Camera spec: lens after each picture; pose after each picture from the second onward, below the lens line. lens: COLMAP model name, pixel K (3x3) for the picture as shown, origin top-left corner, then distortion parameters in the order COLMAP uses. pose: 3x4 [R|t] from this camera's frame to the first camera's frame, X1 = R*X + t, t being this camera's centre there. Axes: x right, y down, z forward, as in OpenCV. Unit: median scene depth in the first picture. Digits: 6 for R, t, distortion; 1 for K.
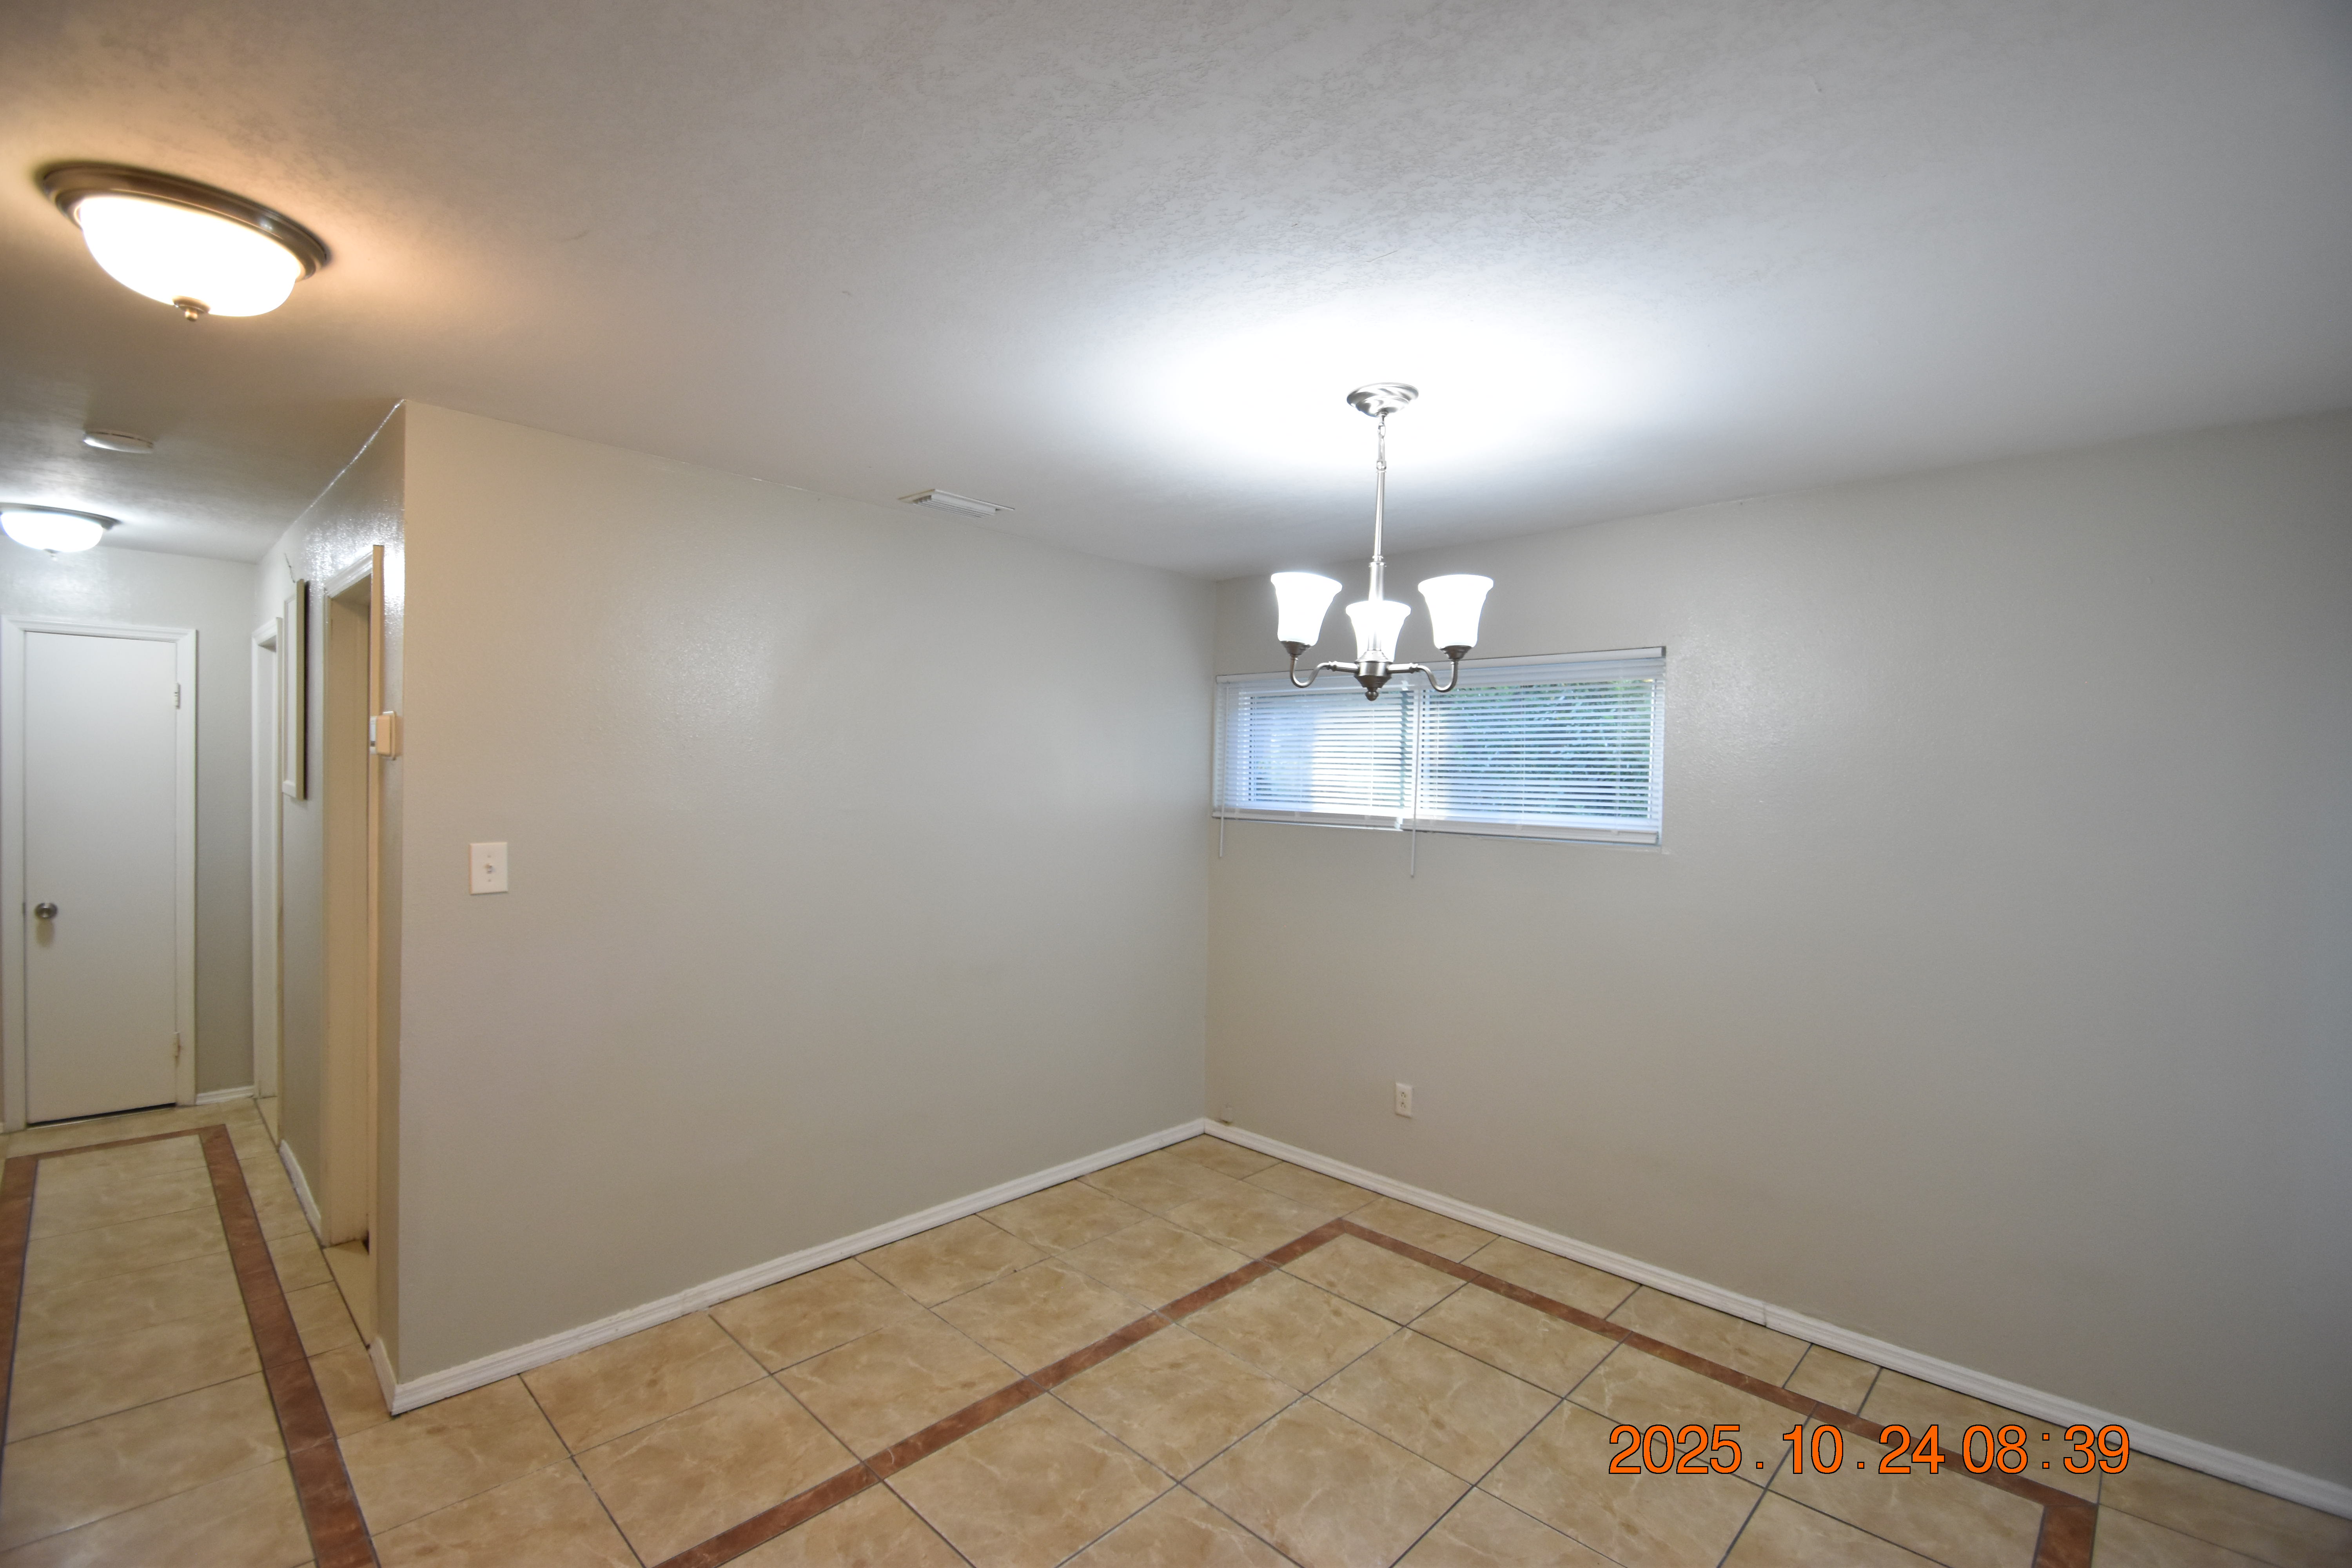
lens RADIAL K [[1026.7, 0, 1180.9], [0, 1026.7, 790.3], [0, 0, 1]] dist [0.011482, -0.012364]
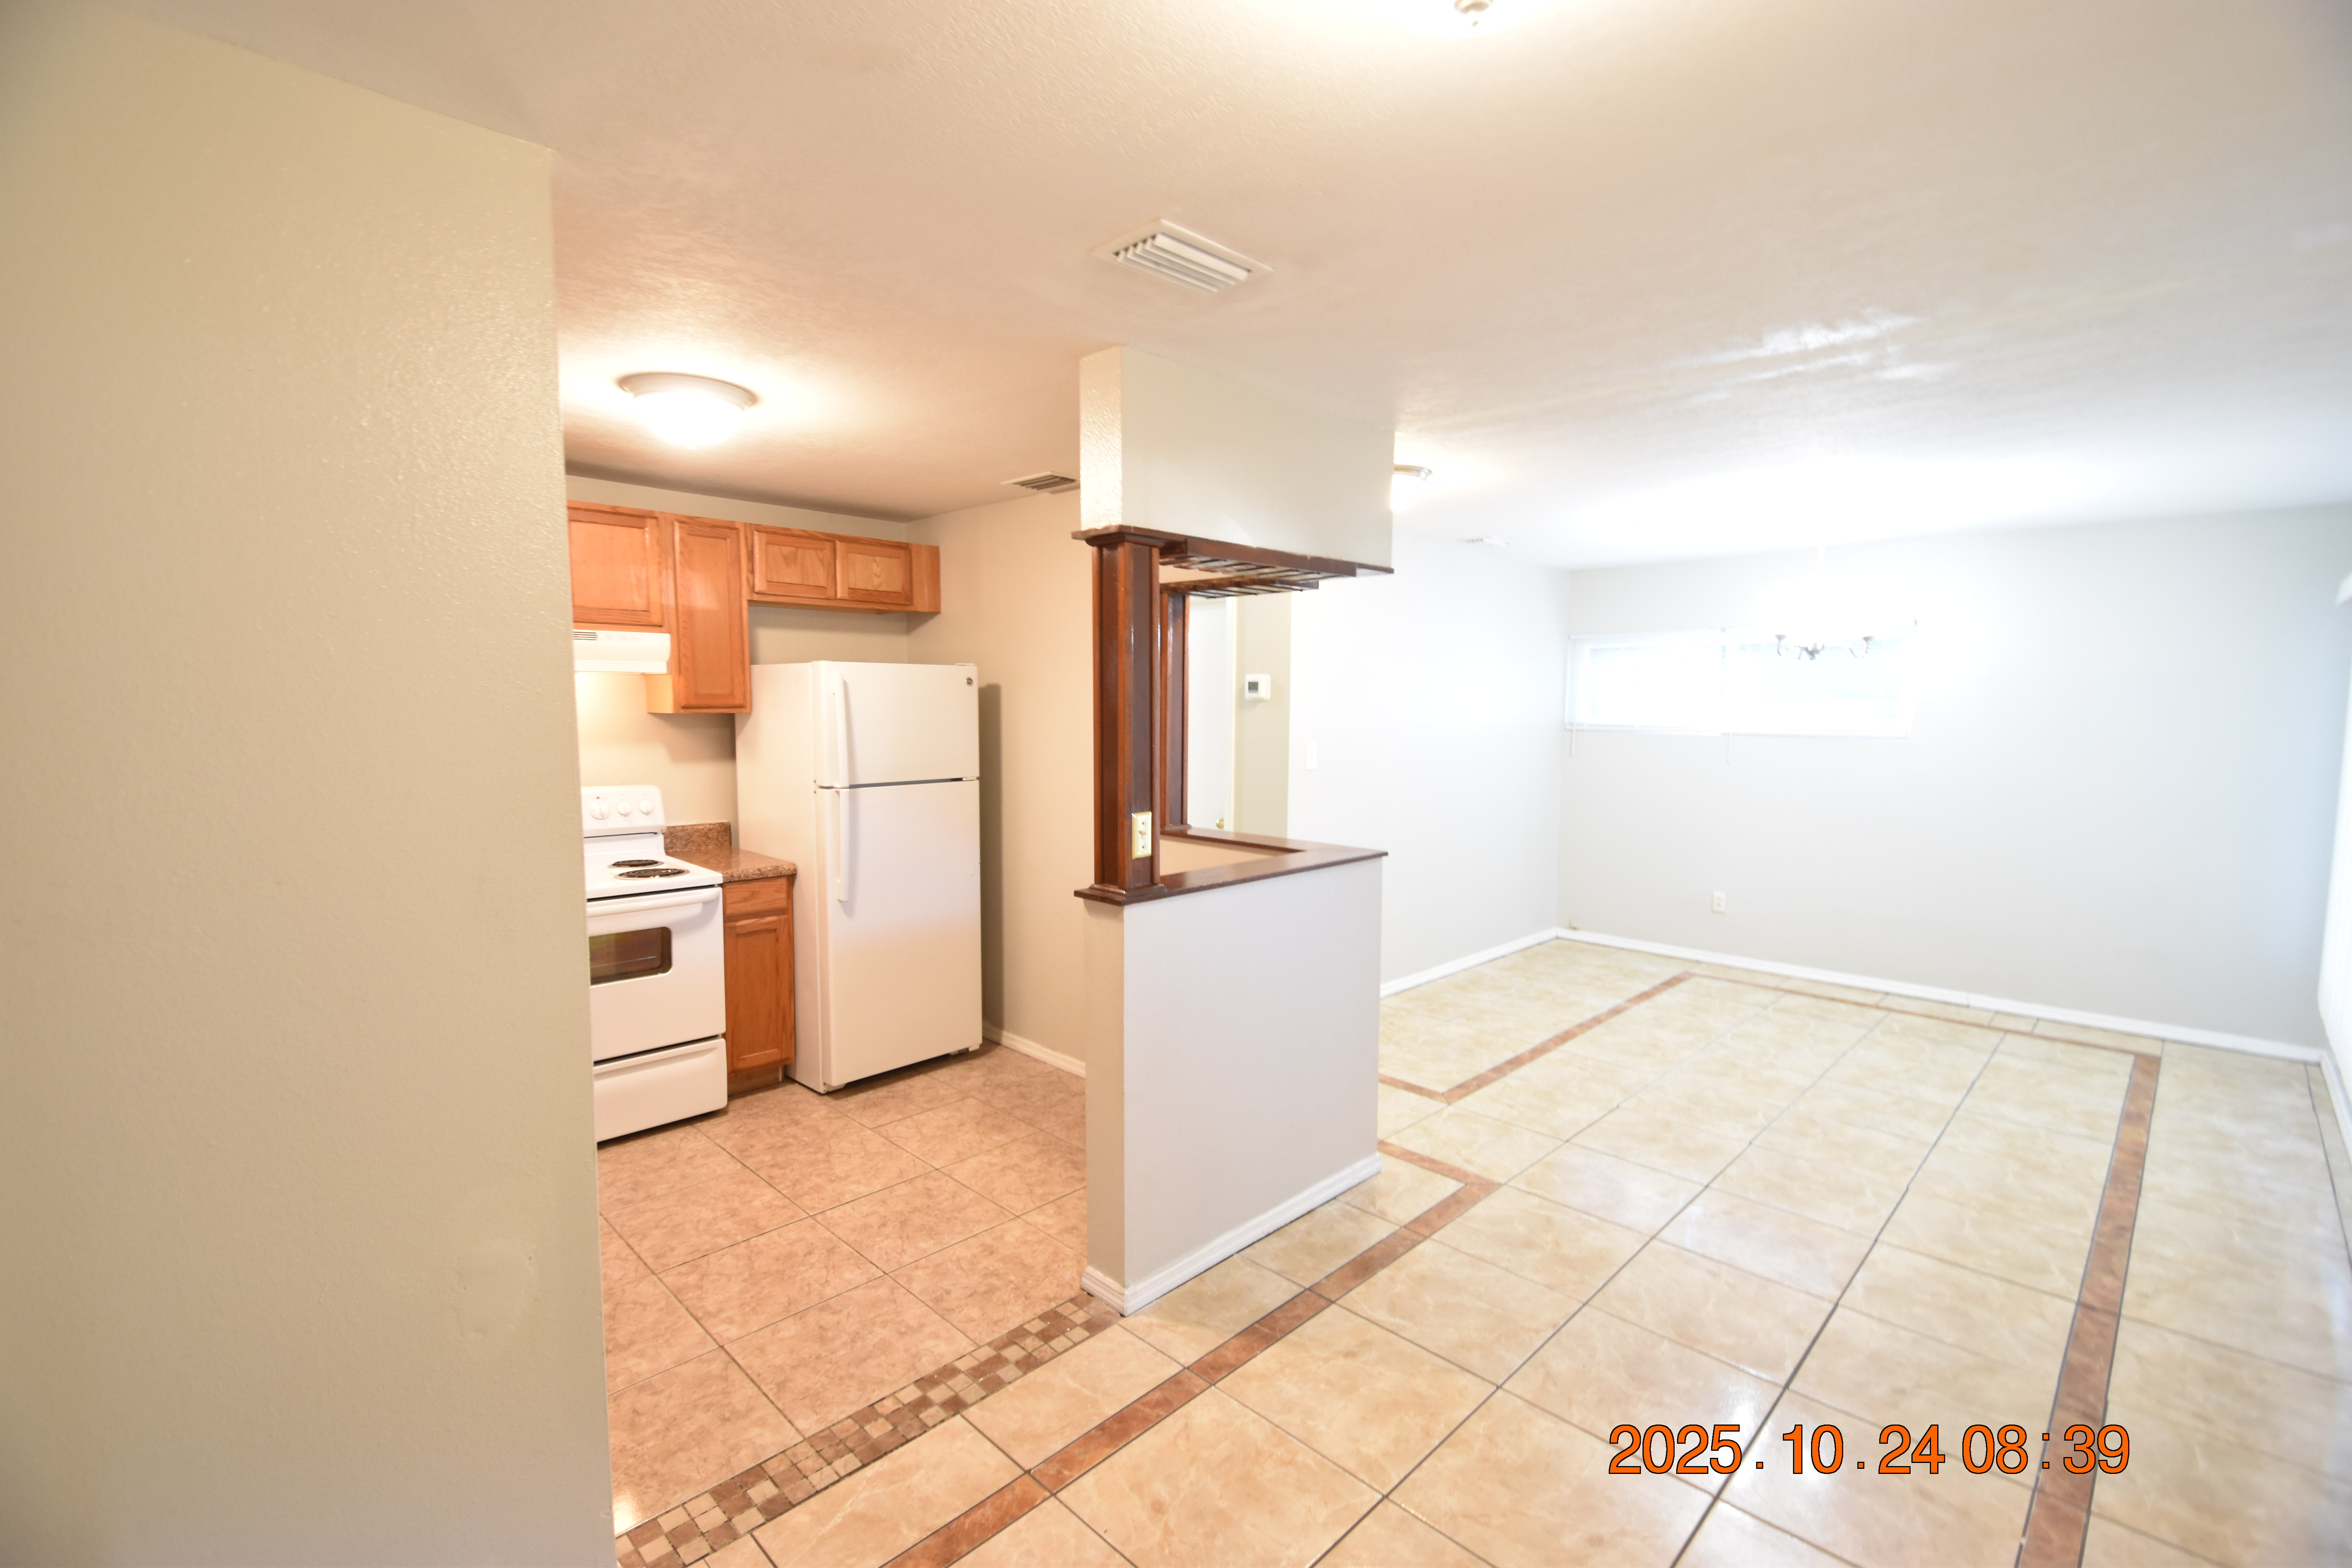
lens RADIAL K [[1026.7, 0, 1173.1], [0, 1026.7, 777.8], [0, 0, 1]] dist [0.011482, -0.012364]
pose [[0.999448, -0.014756, -0.029776, -0.741393], [0.016588, 0.997923, 0.062241, -0.010518], [0.028795, -0.062701, 0.997617, -0.785254]]
